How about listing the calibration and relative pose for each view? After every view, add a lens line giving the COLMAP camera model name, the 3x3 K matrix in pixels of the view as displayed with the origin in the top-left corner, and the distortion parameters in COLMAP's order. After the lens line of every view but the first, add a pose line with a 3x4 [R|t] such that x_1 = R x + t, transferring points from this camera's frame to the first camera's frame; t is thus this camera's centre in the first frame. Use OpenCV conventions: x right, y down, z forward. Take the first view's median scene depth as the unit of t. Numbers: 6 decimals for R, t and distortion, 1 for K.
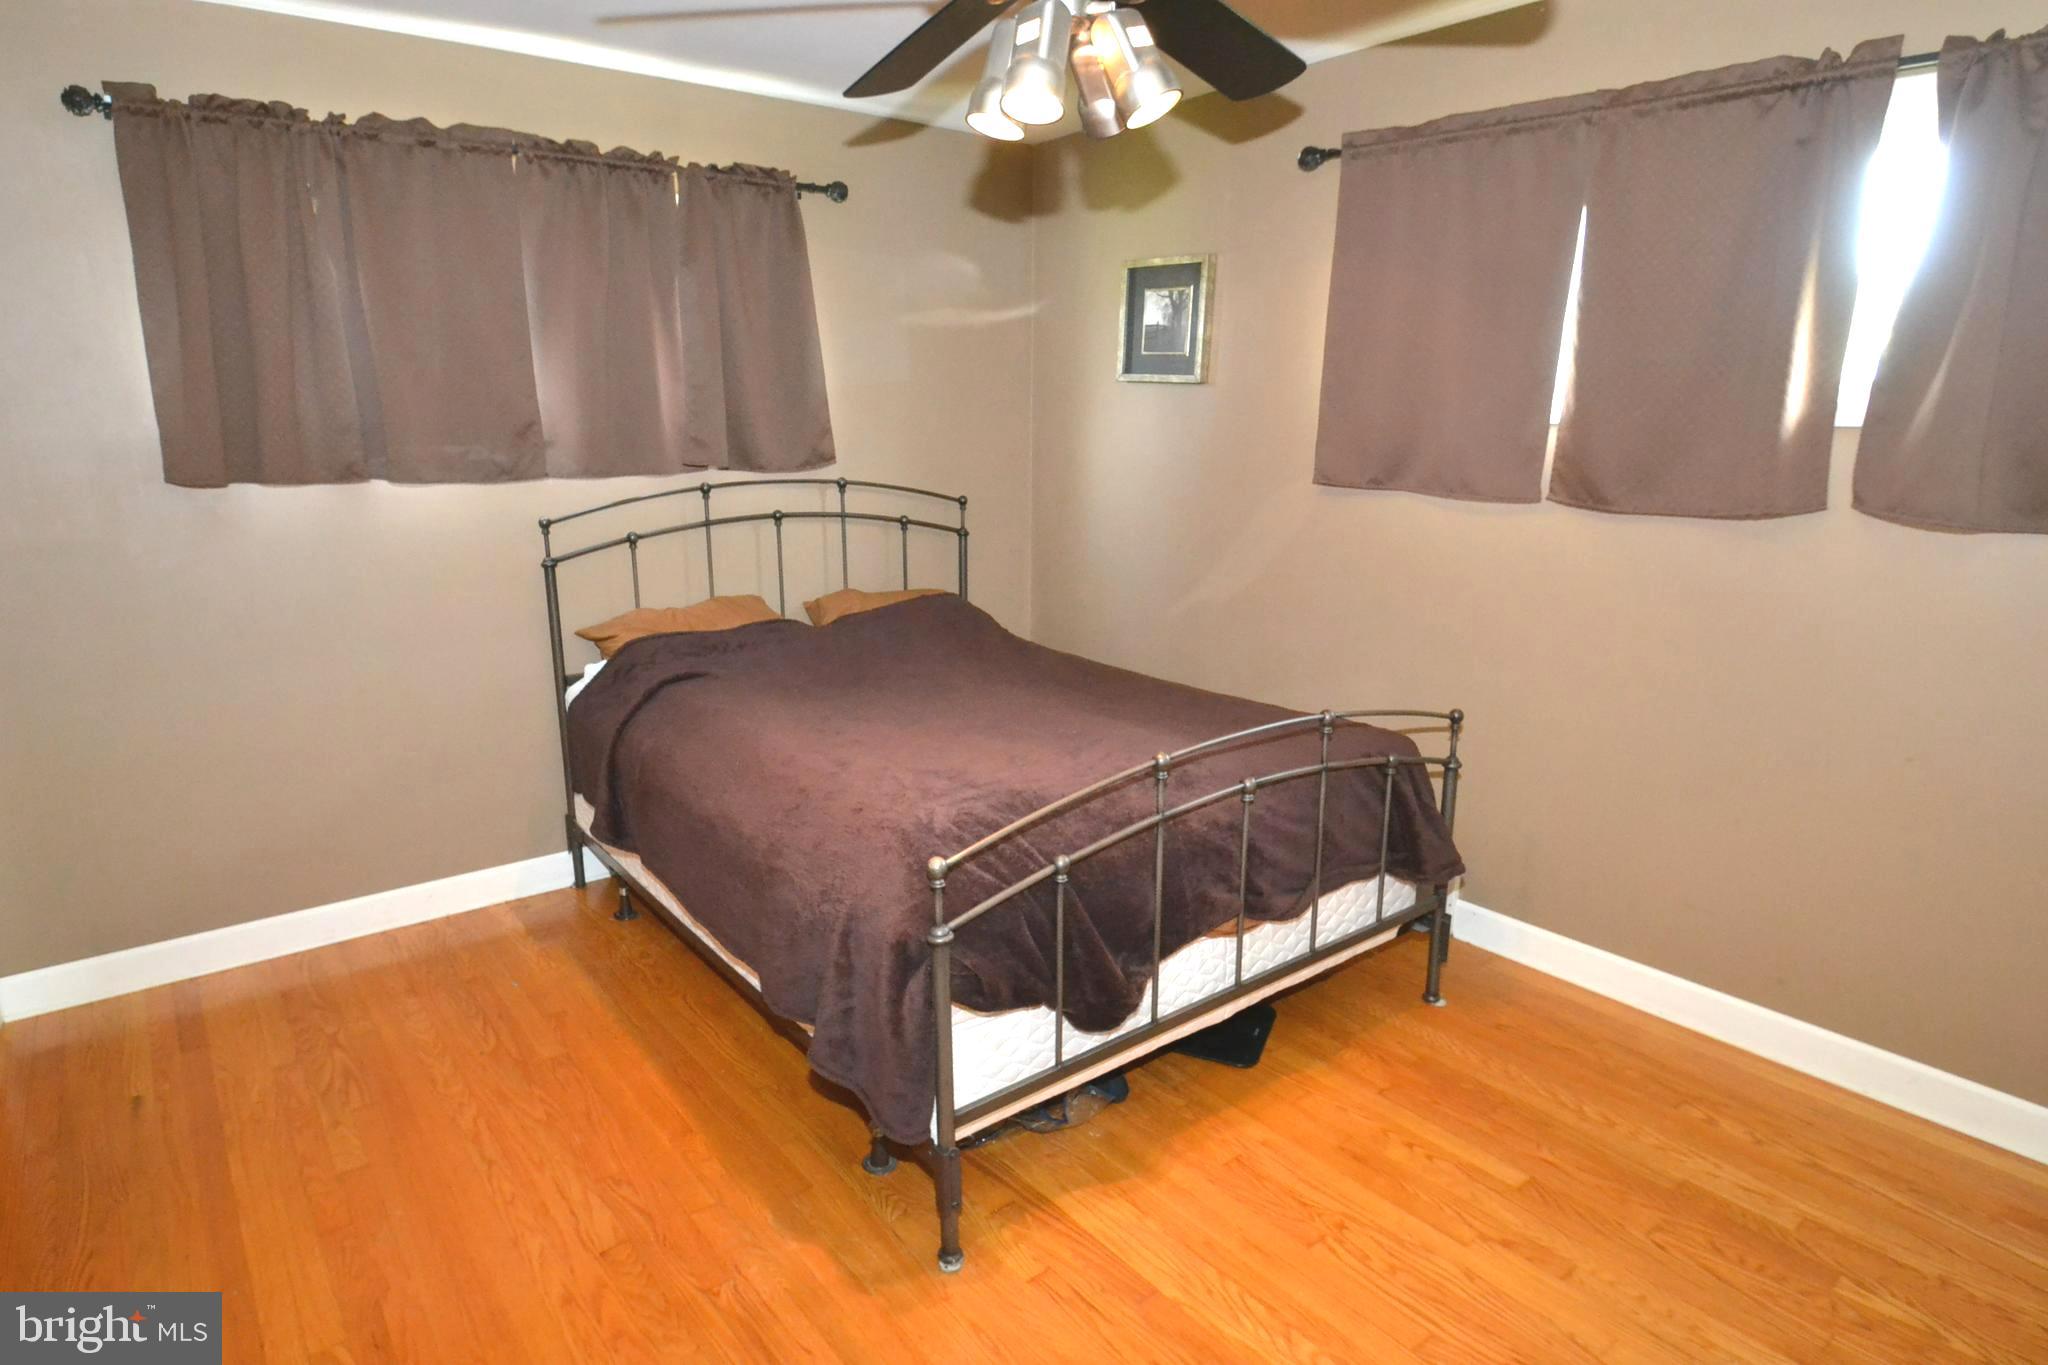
lens RADIAL K [[1093.5, 0, 1036.0], [0, 1093.5, 684.1], [0, 0, 1]] dist [-0.020729, -0.003001]
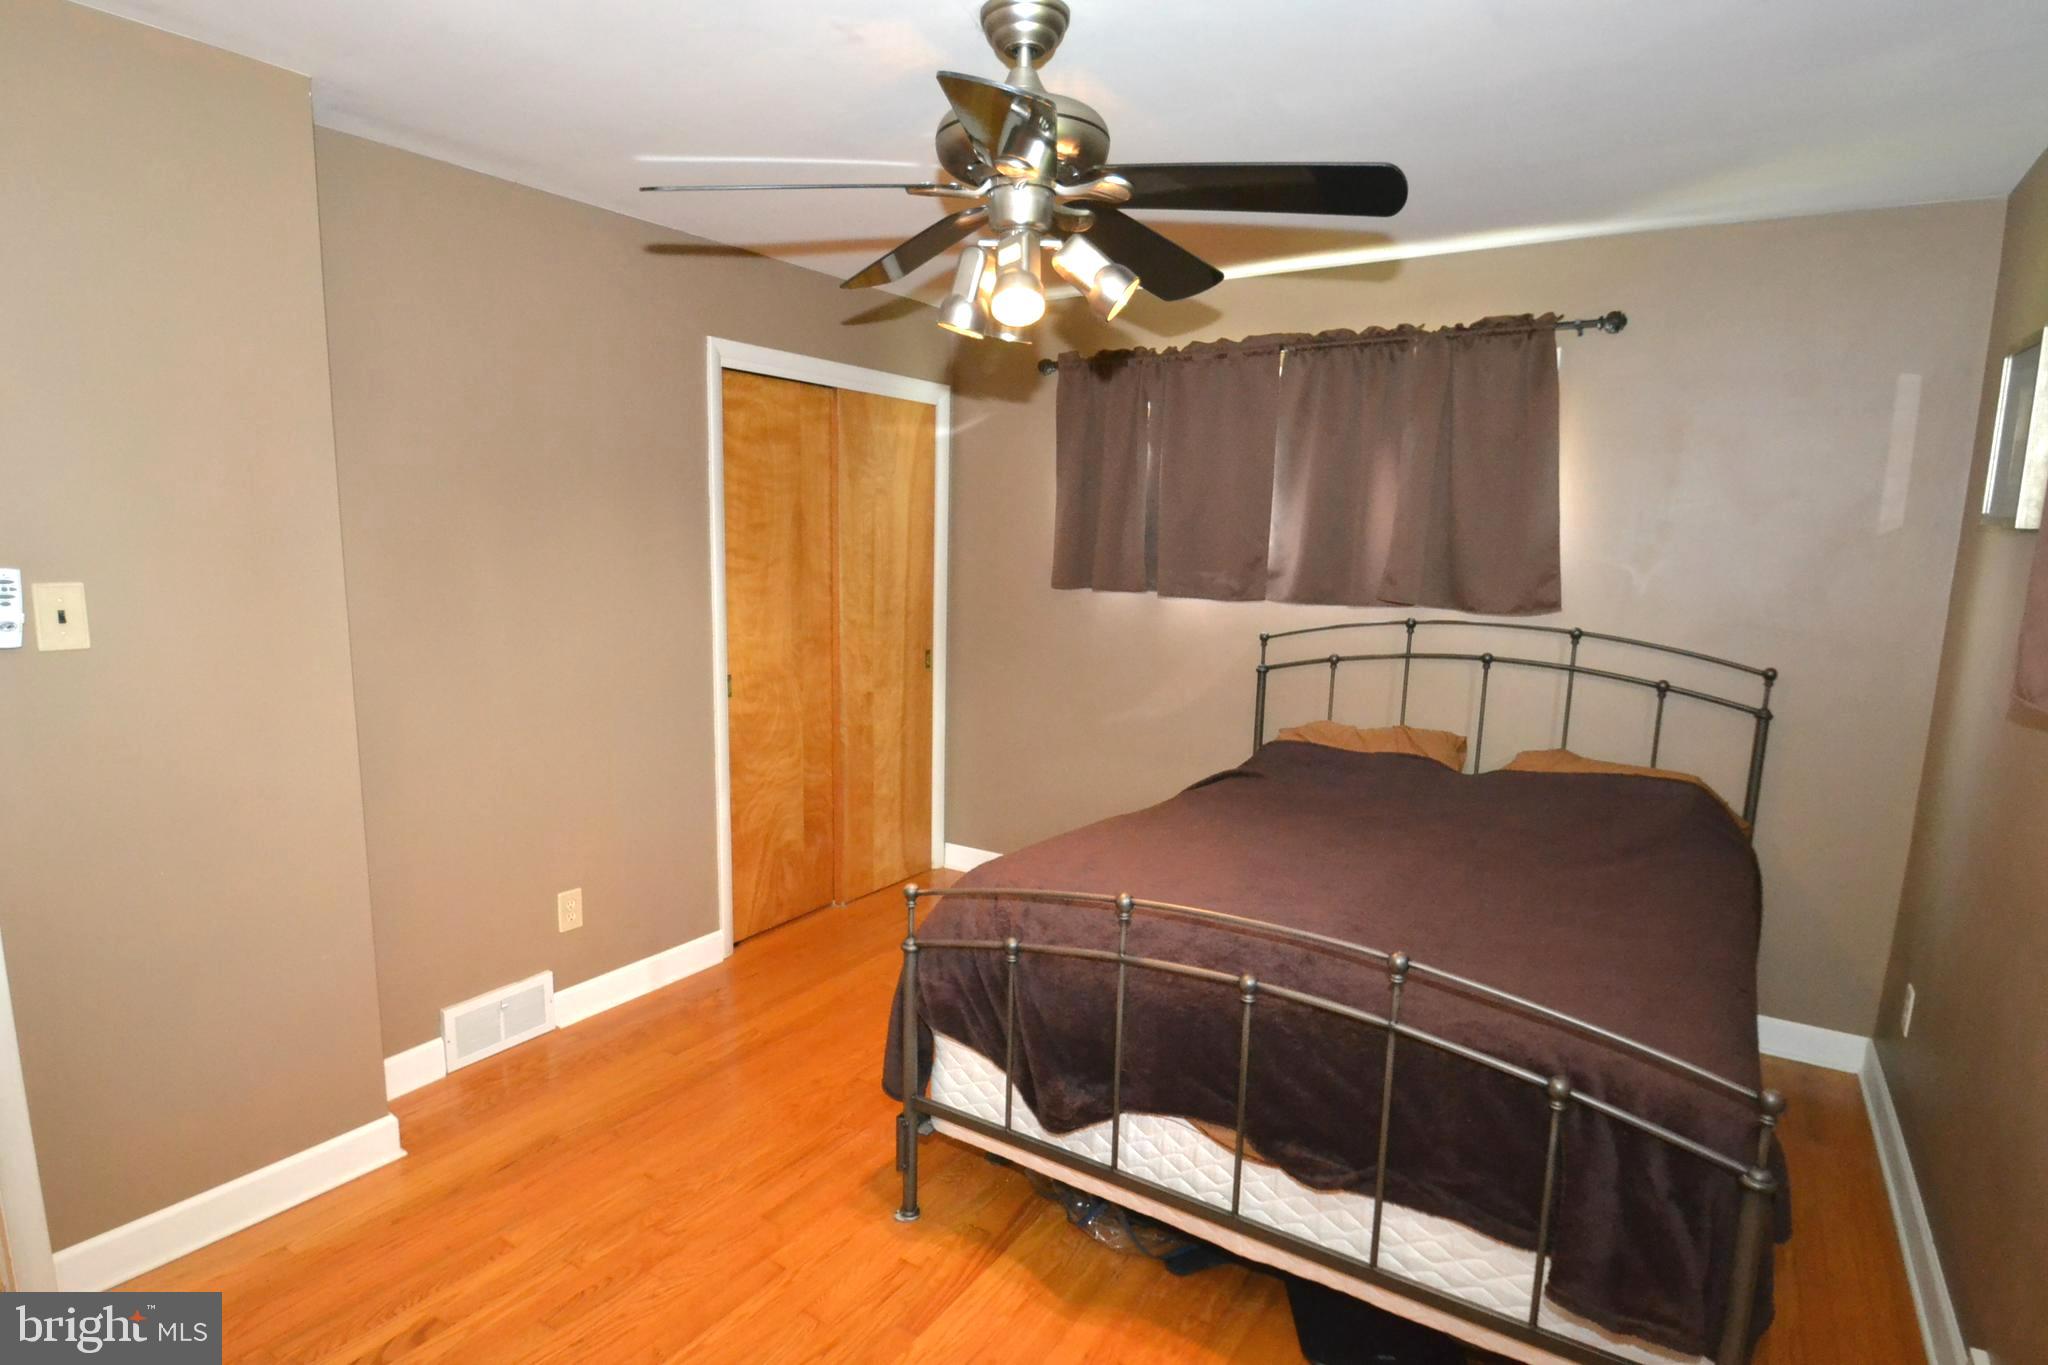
lens RADIAL K [[1093.5, 0, 1037.9], [0, 1093.5, 690.3], [0, 0, 1]] dist [-0.020729, -0.003001]
pose [[0.325436, 0.136550, -0.935652, 0.625681], [-0.245327, 0.967826, 0.055917, -0.094272], [0.913184, 0.211344, 0.348465, 0.340364]]
